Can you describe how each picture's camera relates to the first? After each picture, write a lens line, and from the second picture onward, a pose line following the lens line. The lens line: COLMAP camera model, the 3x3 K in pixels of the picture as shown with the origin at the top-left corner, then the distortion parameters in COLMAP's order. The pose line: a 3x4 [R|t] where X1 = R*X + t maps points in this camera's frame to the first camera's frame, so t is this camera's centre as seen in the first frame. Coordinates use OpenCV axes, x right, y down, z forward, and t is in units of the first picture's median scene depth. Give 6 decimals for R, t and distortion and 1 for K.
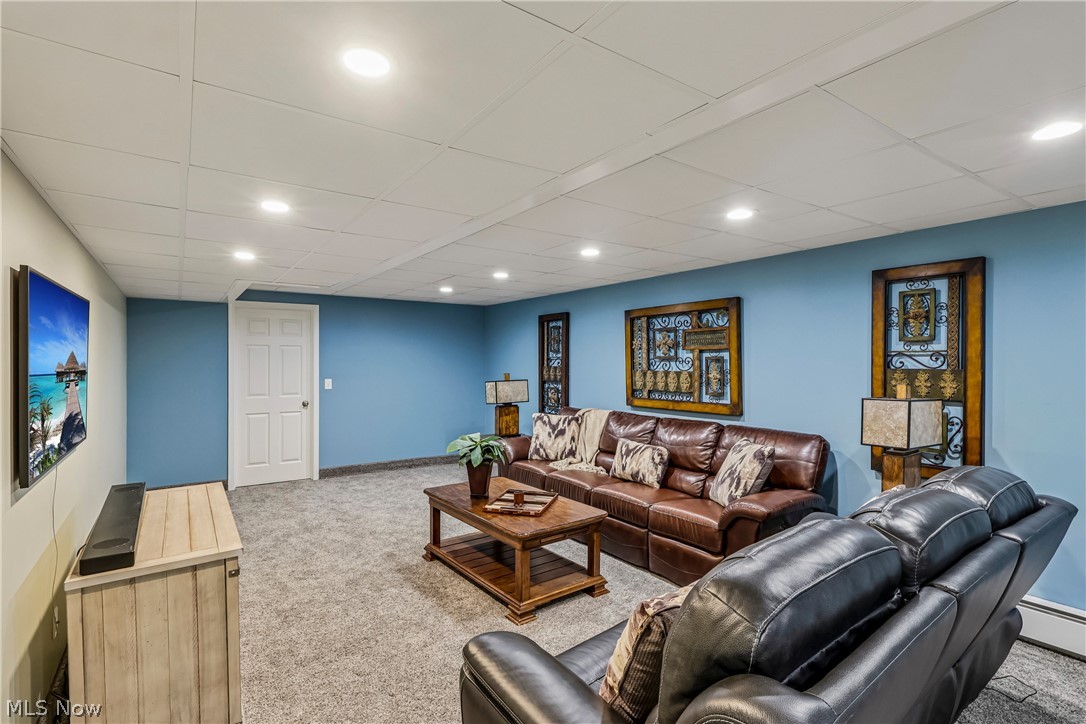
lens RADIAL K [[510.7, 0, 543.7], [0, 510.7, 367.0], [0, 0, 1]] dist [-0.005407, 0.000647]
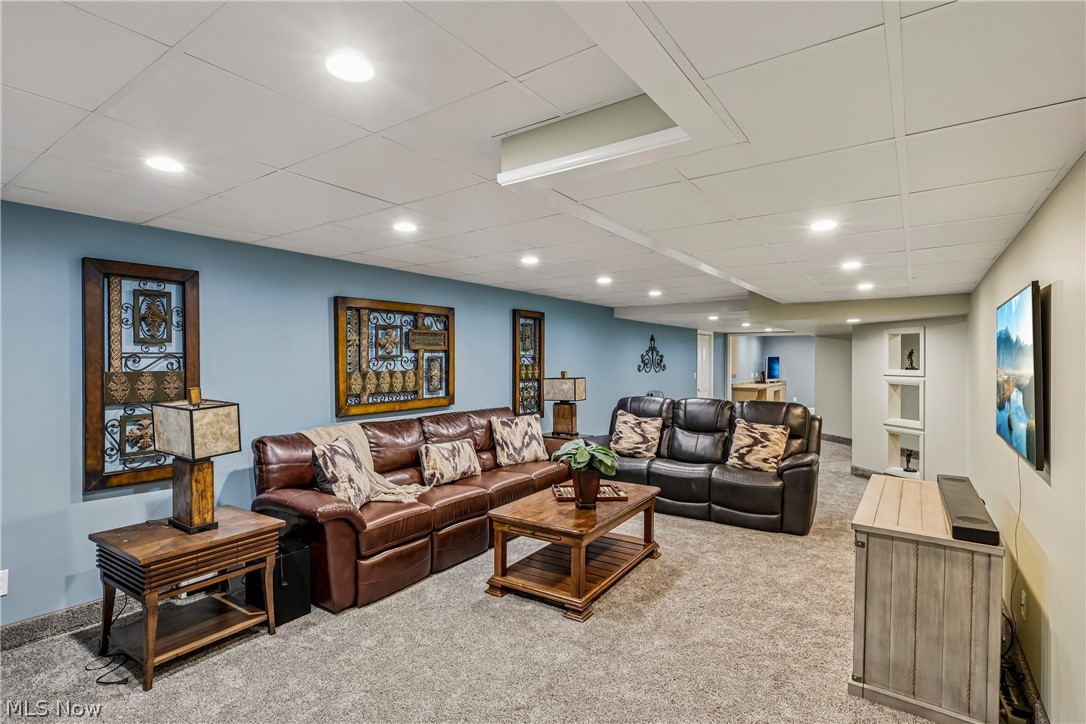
lens RADIAL K [[510.7, 0, 543.6], [0, 510.7, 360.7], [0, 0, 1]] dist [-0.005407, 0.000647]
pose [[-0.321463, 0.004989, 0.946909, -0.754652], [0.017516, 0.999846, 0.000679, -0.006969], [-0.946760, 0.016804, -0.321501, 1.056418]]
